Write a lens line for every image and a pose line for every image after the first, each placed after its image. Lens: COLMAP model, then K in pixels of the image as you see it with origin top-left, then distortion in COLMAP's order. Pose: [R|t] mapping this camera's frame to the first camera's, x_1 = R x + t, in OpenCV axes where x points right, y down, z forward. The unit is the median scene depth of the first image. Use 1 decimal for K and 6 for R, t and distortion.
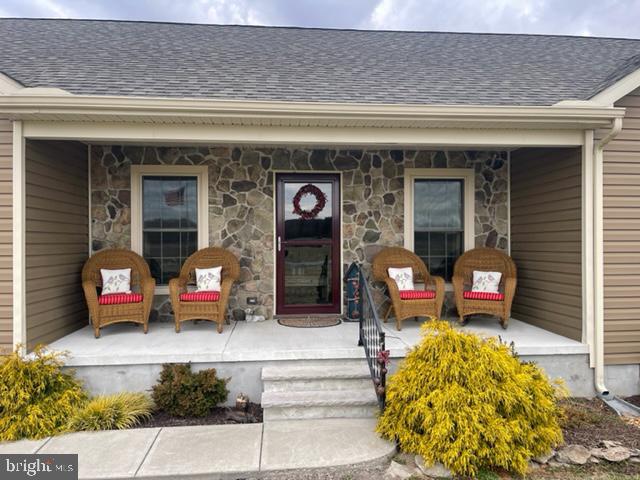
lens RADIAL K [[485.4, 0, 320.0], [0, 485.4, 238.5], [0, 0, 1]] dist [0.064040, -0.082431]
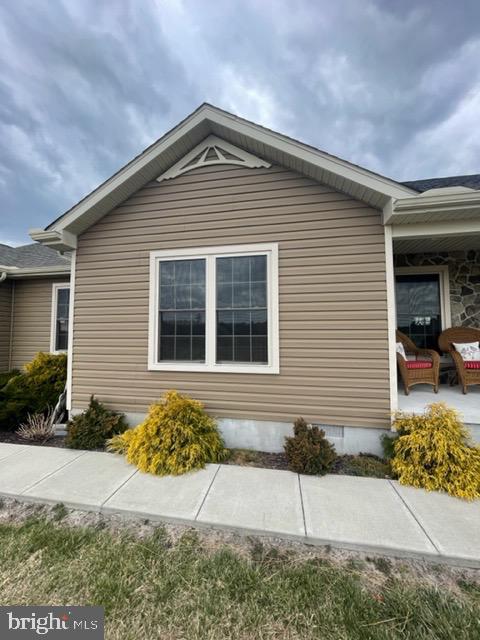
lens RADIAL K [[256.5, 0, 237.2], [0, 256.5, 317.3], [0, 0, 1]] dist [-0.005679, -0.000557]
pose [[0.962908, -0.012219, -0.269554, -0.592167], [-0.000179, 0.998945, -0.045923, 0.023980], [0.269831, 0.044268, 0.961890, 0.185258]]
